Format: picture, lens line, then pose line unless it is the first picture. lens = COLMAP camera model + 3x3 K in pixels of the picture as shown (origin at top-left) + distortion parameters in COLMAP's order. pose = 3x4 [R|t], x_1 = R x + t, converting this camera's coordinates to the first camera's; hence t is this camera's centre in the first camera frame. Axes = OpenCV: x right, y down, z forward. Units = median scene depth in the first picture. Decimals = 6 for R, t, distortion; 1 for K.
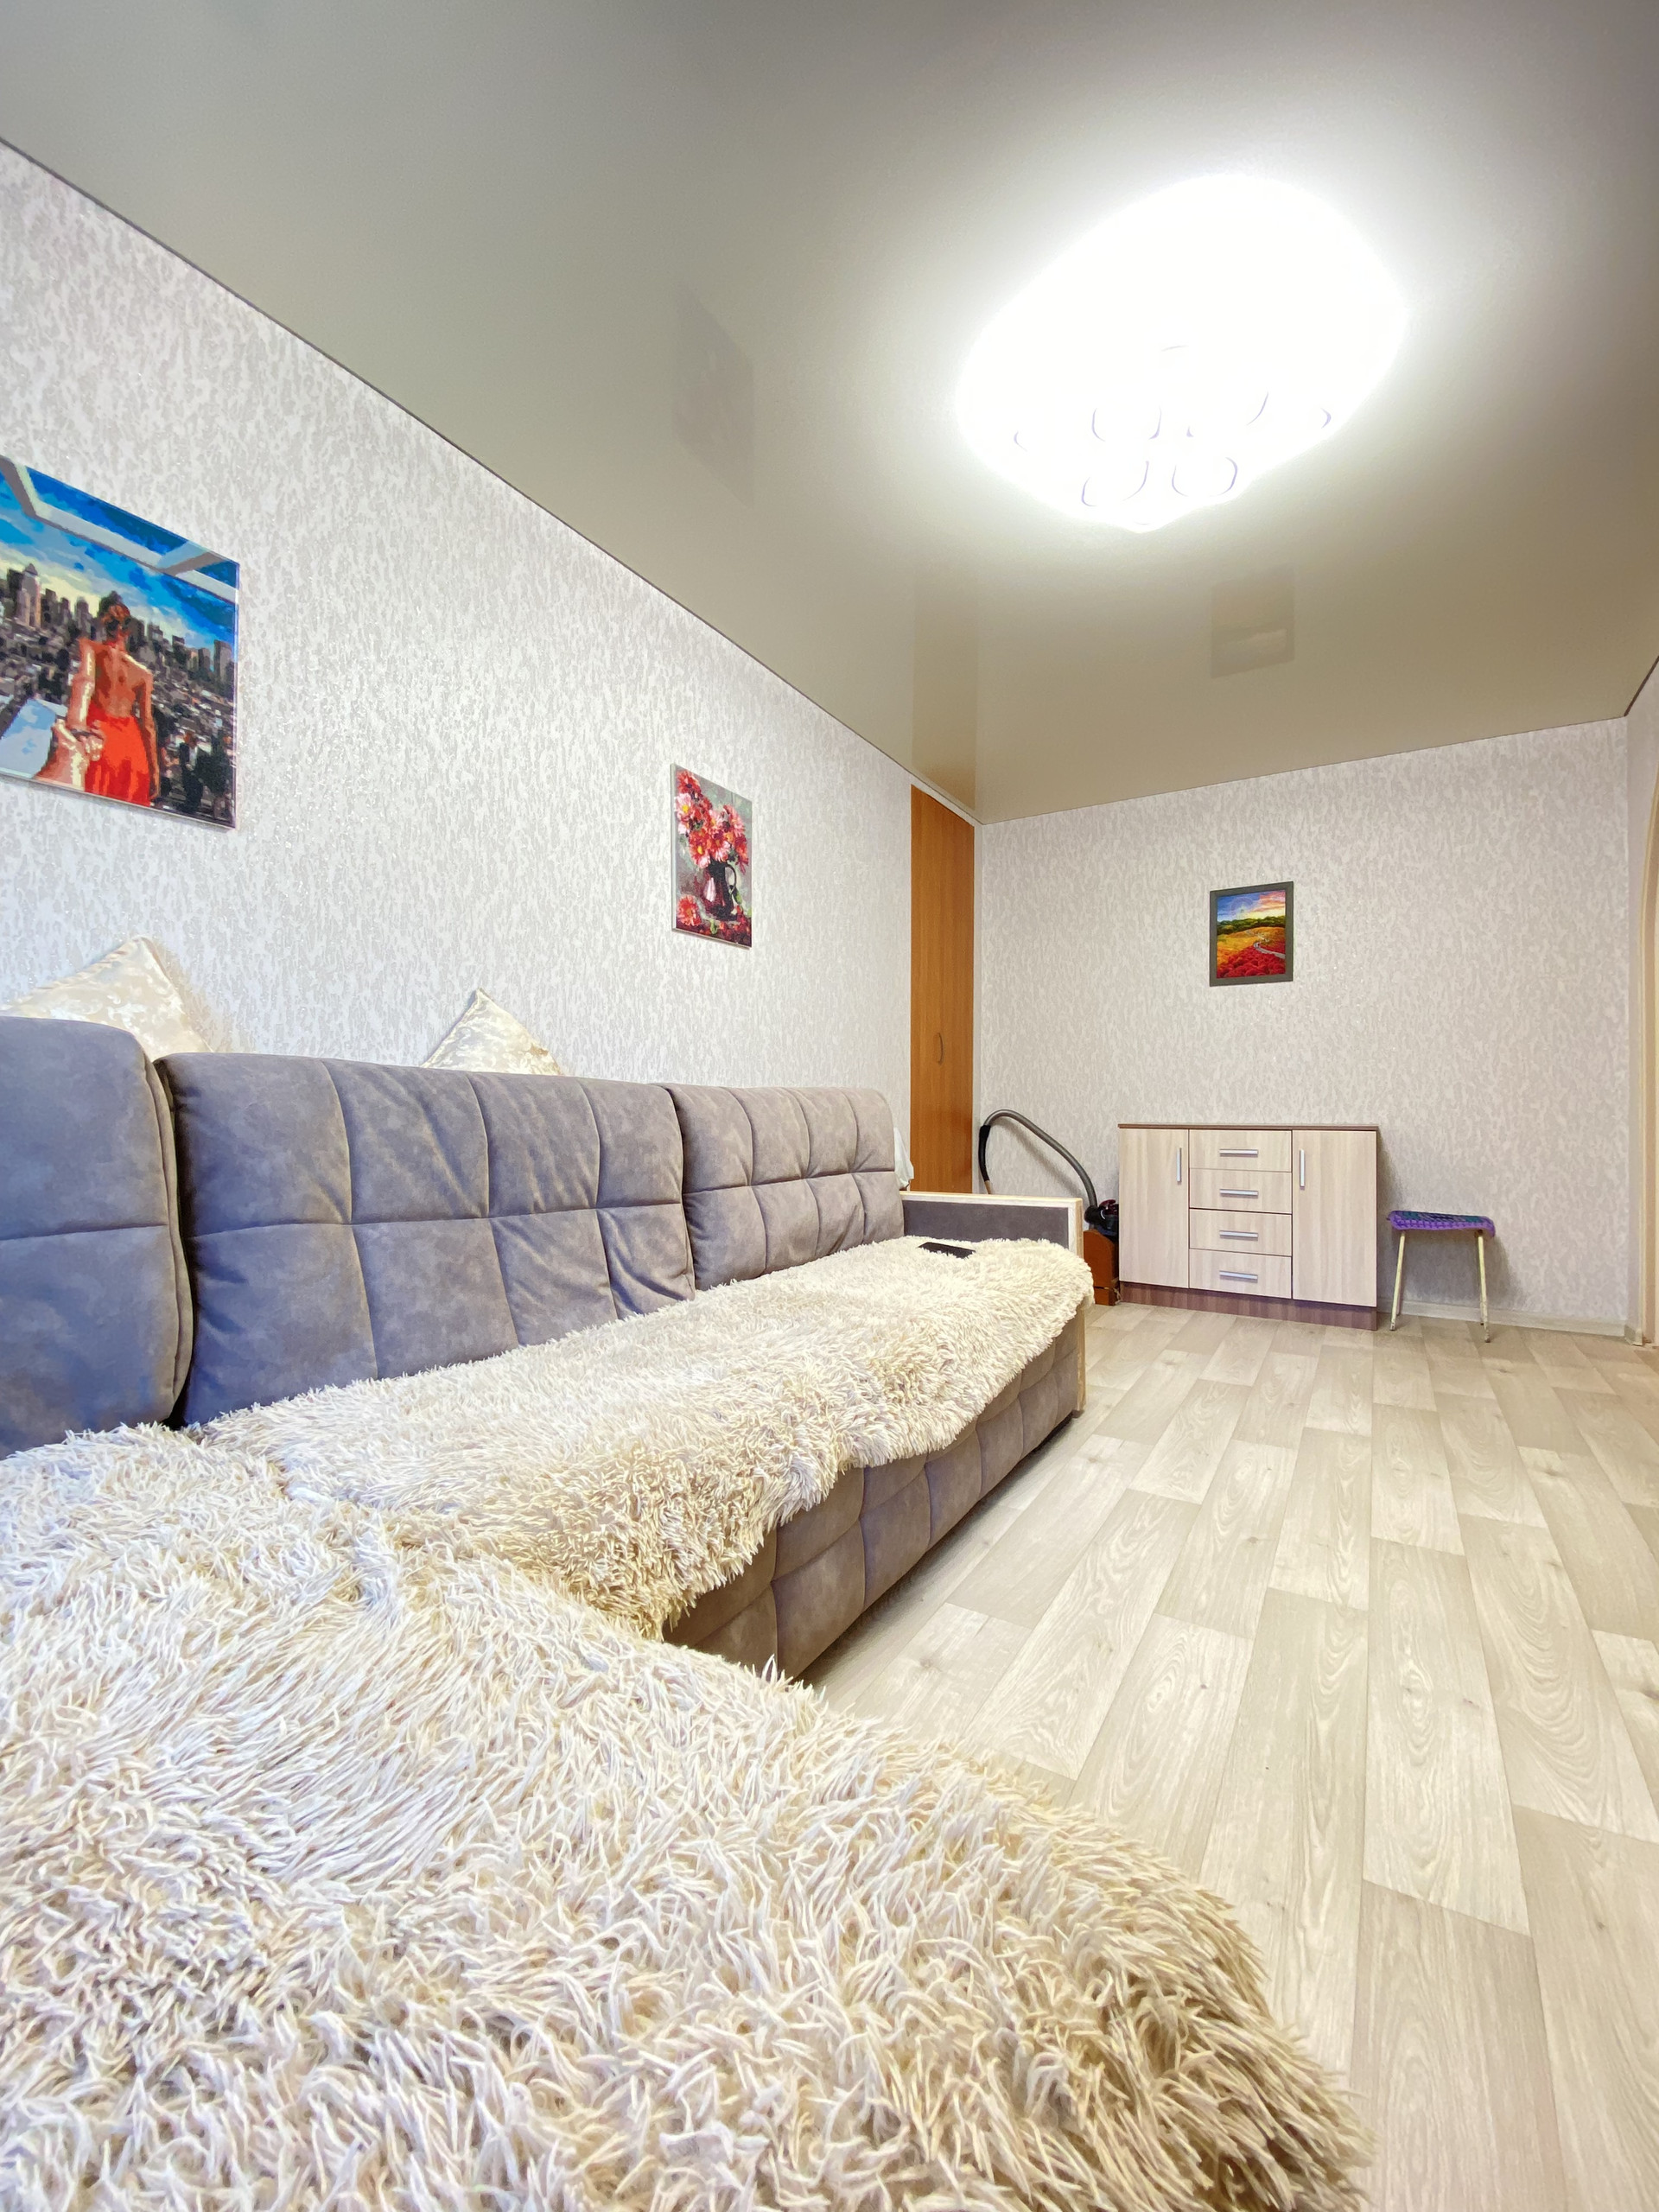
lens RADIAL K [[878.8, 0, 823.6], [0, 878.8, 1119.1], [0, 0, 1]] dist [-0.018599, -0.006453]
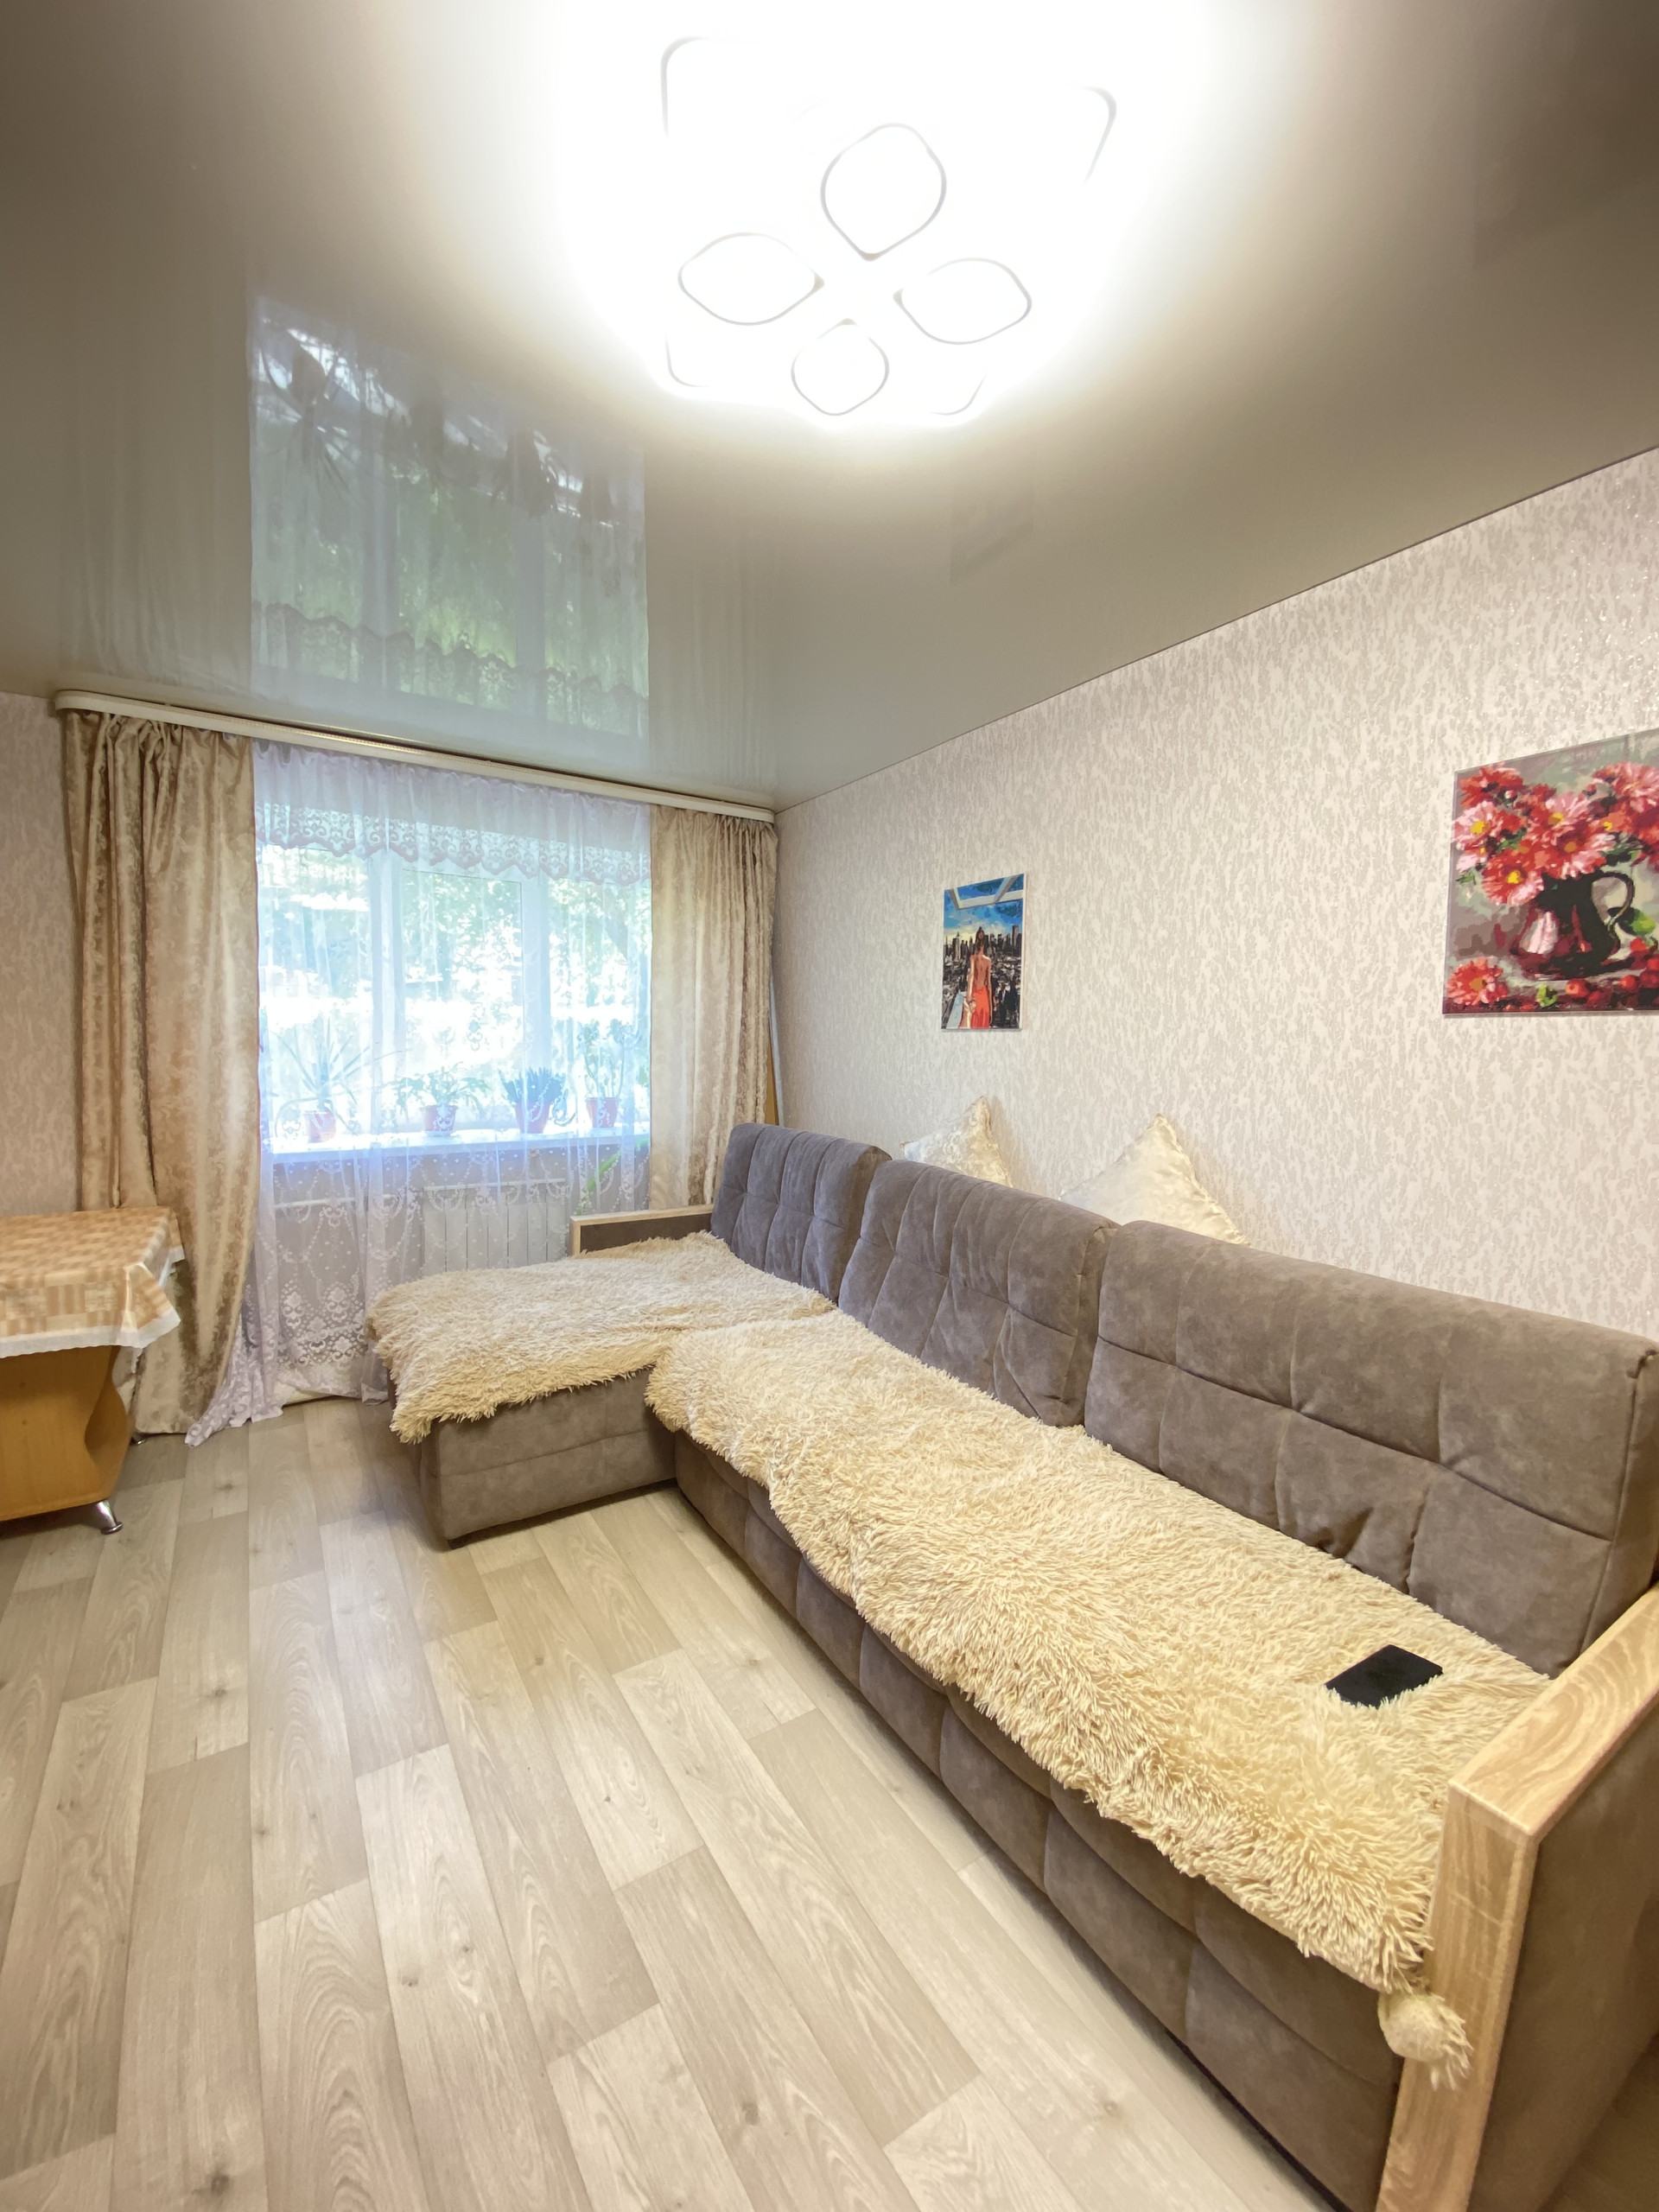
lens RADIAL K [[878.8, 0, 842.9], [0, 878.8, 1099.7], [0, 0, 1]] dist [-0.018599, -0.006453]
pose [[-0.411722, 0.054280, -0.909692, 0.820116], [-0.021276, 0.997380, 0.069142, -0.235357], [0.911061, 0.047822, -0.409488, 1.070575]]
